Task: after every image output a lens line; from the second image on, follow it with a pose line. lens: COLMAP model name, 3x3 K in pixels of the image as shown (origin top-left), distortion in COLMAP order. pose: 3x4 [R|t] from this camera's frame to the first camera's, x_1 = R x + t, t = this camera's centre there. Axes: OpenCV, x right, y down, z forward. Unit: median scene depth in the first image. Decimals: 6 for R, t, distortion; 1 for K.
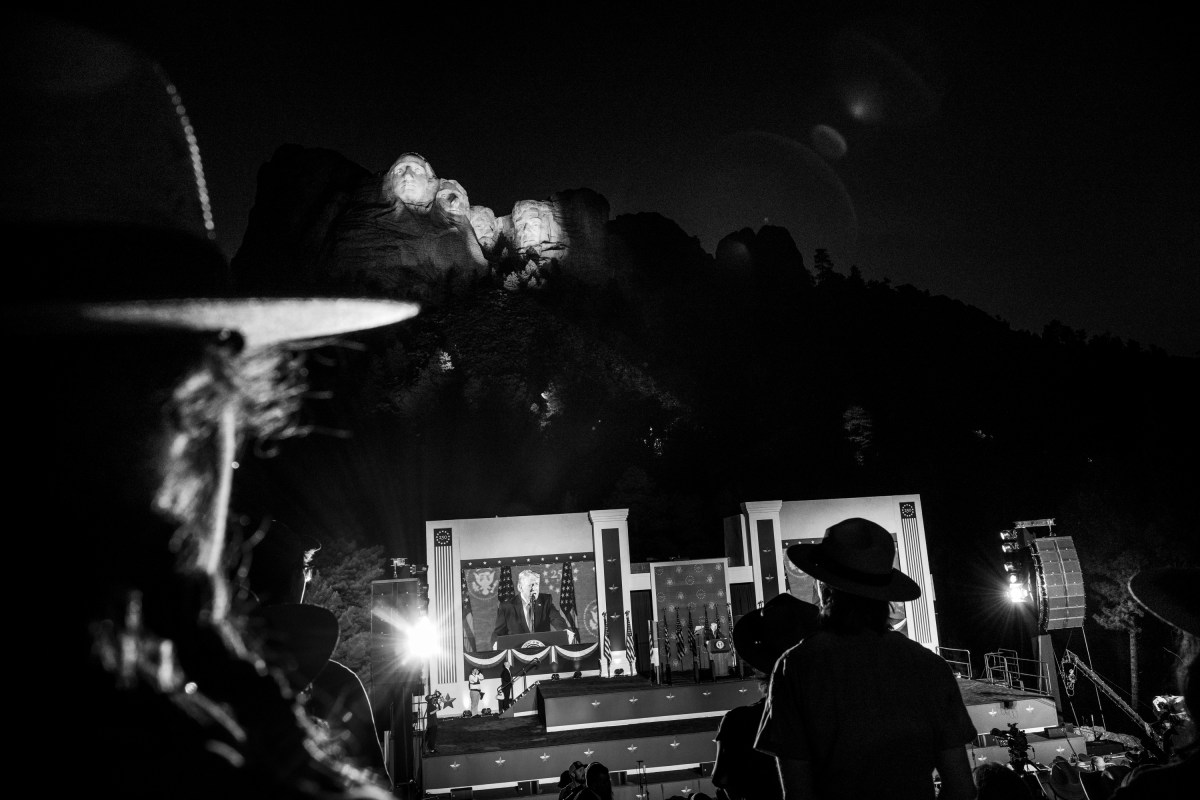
lens RADIAL K [[893.6, 0, 618.3], [0, 893.6, 396.0], [0, 0, 1]] dist [-0.004149, -0.000713]
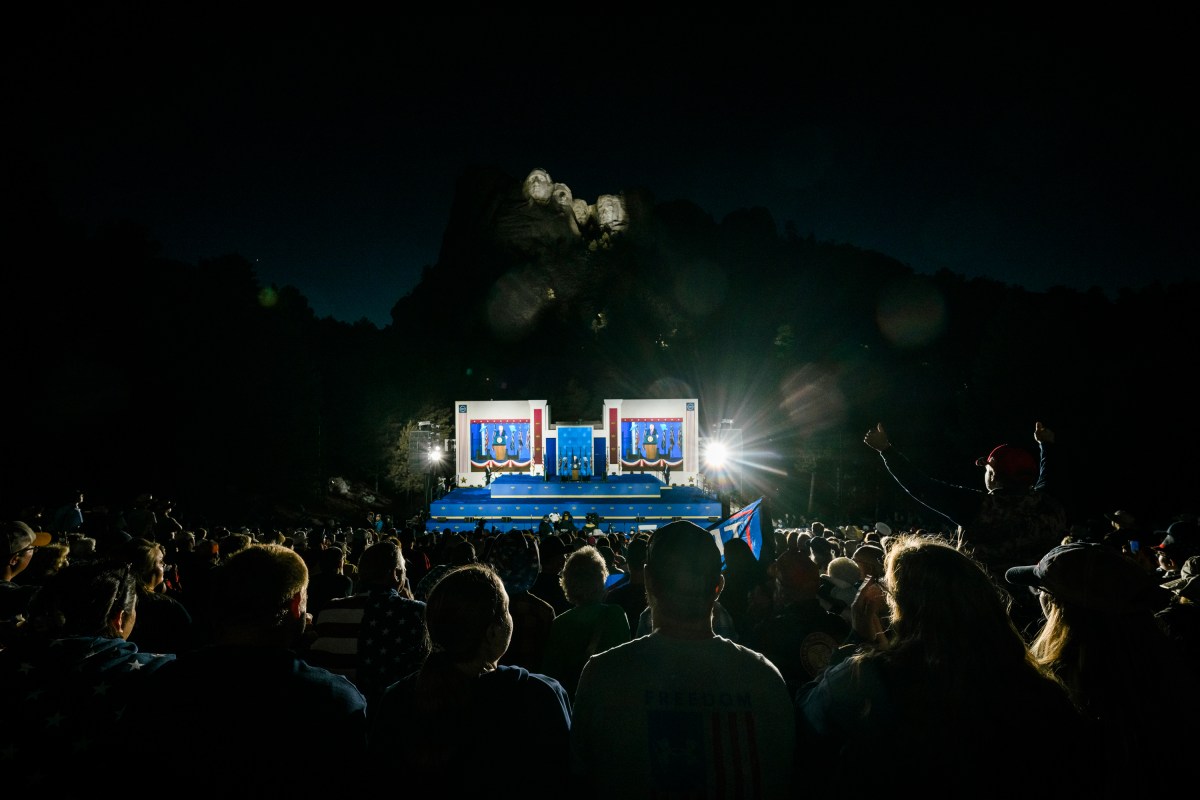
lens RADIAL K [[504.6, 0, 568.5], [0, 504.6, 403.3], [0, 0, 1]] dist [0.000884, -0.000018]
pose [[0.980850, 0.053372, -0.187307, 0.279960], [-0.017240, 0.981736, 0.189463, -0.091481], [0.193999, -0.182606, 0.963857, -0.139406]]
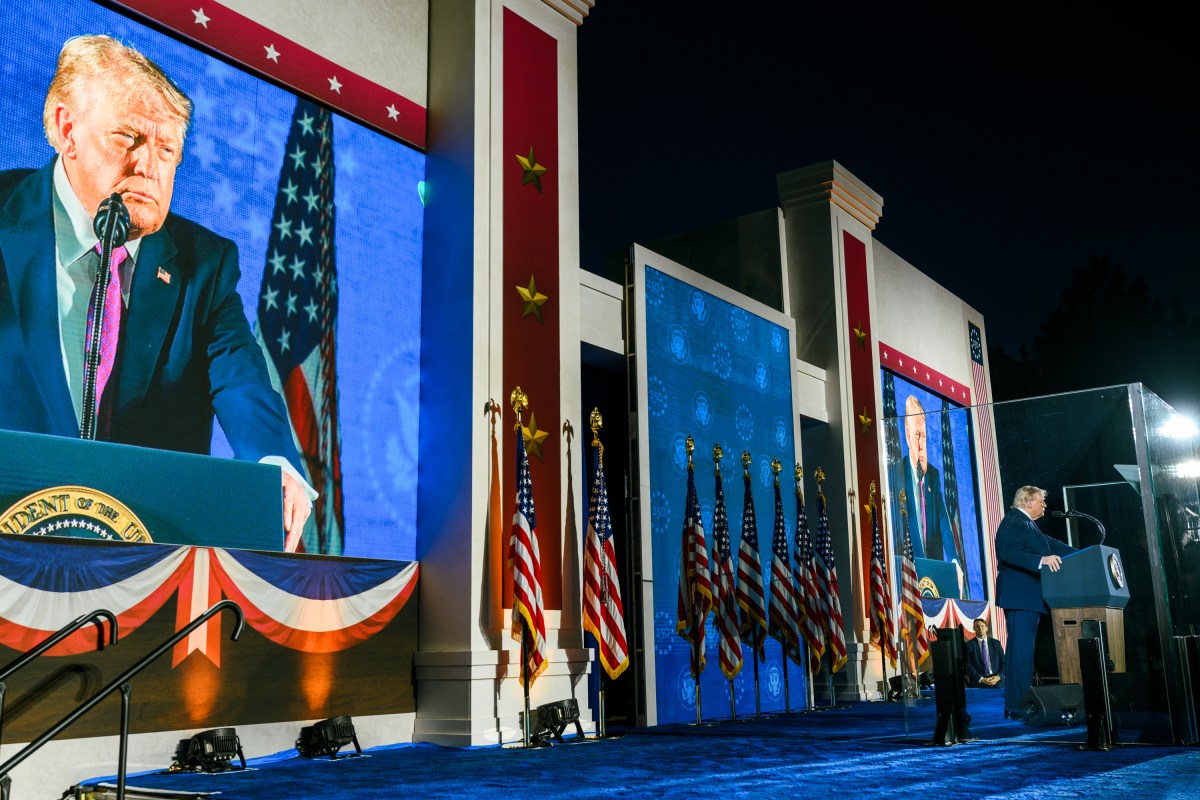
lens RADIAL K [[1143.6, 0, 605.8], [0, 1143.6, 389.0], [0, 0, 1]] dist [-0.003413, -0.003459]
pose [[0.692034, 0.209304, 0.690855, -0.157849], [-0.162890, 0.977636, -0.133020, 0.256458], [-0.703247, -0.020480, 0.710651, 0.779536]]
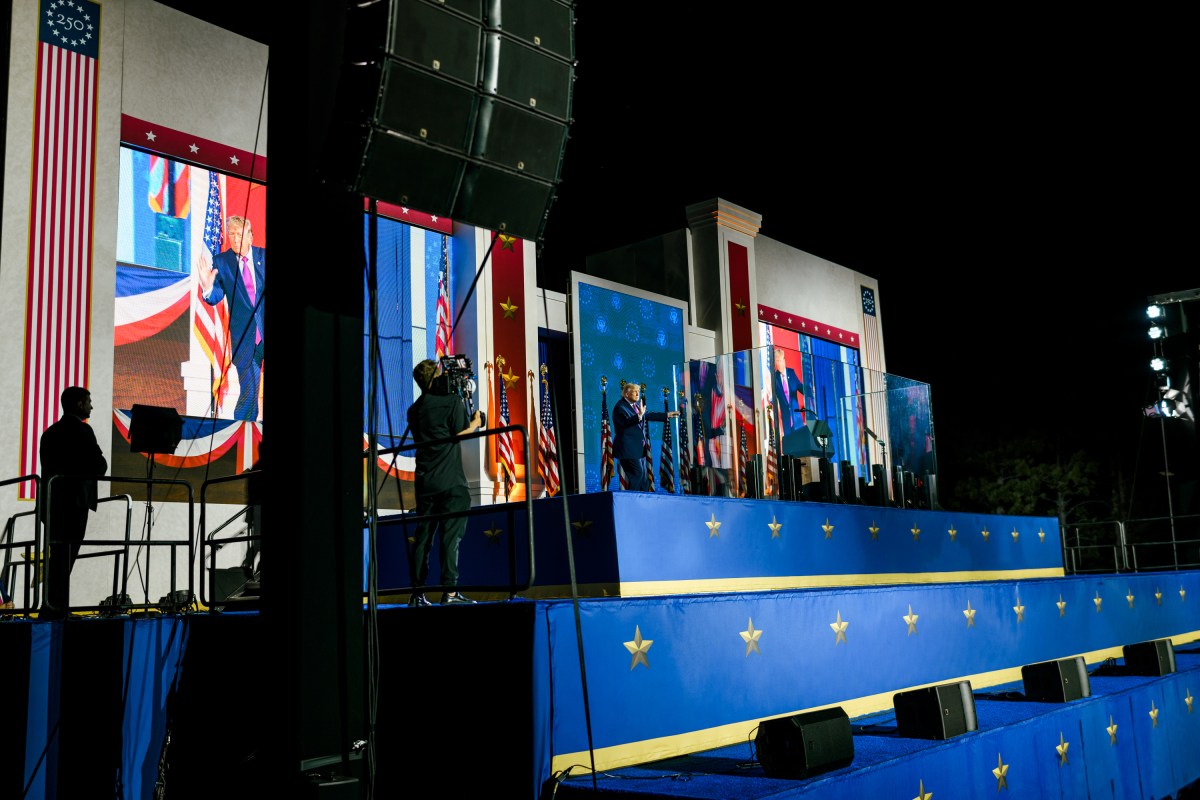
lens RADIAL K [[1141.5, 0, 597.7], [0, 1141.5, 395.1], [0, 0, 1]] dist [-0.002565, -0.008208]
pose [[0.756003, 0.144645, 0.638387, -0.275184], [-0.133827, 0.988833, -0.065566, 0.269691], [-0.640742, -0.035865, 0.766918, 0.573834]]
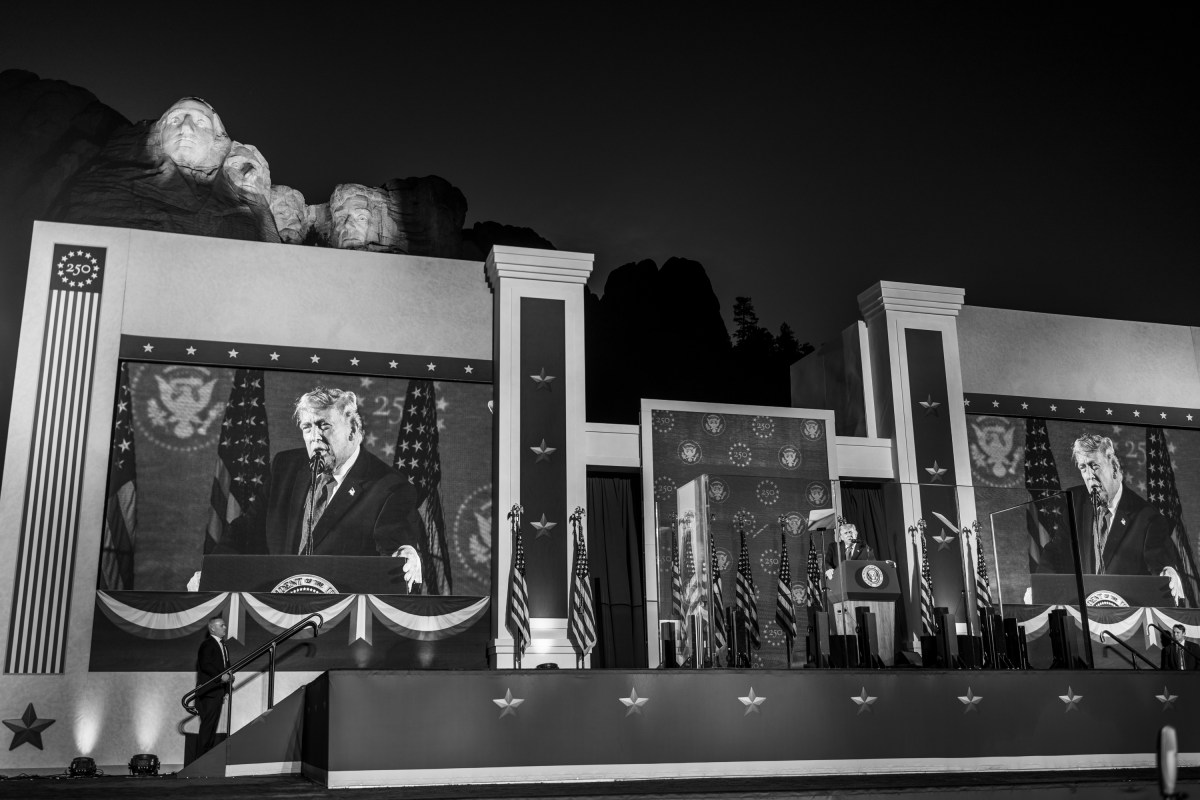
lens RADIAL K [[1182.2, 0, 580.2], [0, 1182.2, 385.9], [0, 0, 1]] dist [-0.000291, -0.006490]
pose [[0.991309, 0.083227, 0.101881, -0.040373], [-0.072940, 0.992225, -0.100842, 0.228131], [-0.109482, 0.092534, 0.989672, 0.496331]]
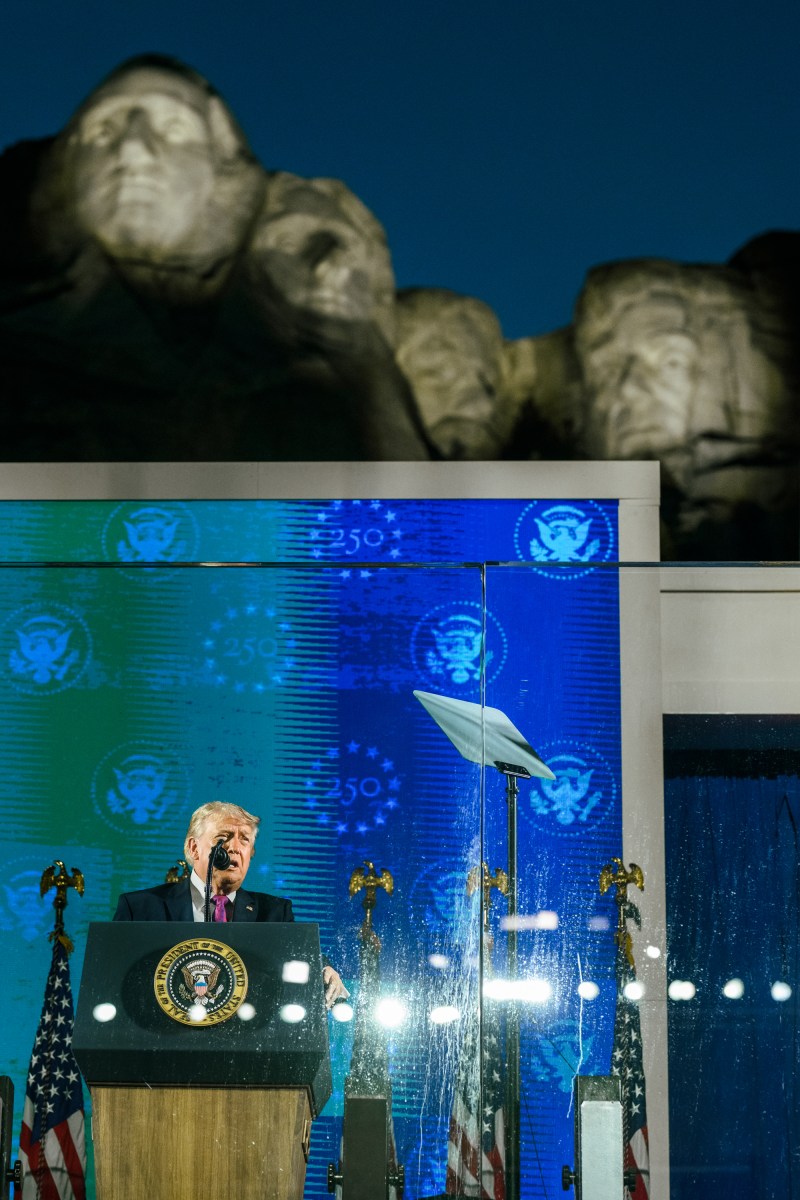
lens RADIAL K [[3714.1, 0, 400.0], [0, 3714.1, 600.0], [0, 0, 1]] dist [0.029510, -0.709518]
pose [[0.982399, 0.006302, -0.186688, 0.168086], [-0.037280, 0.985939, -0.162893, 0.260965], [0.183037, 0.166986, 0.968821, 0.597335]]
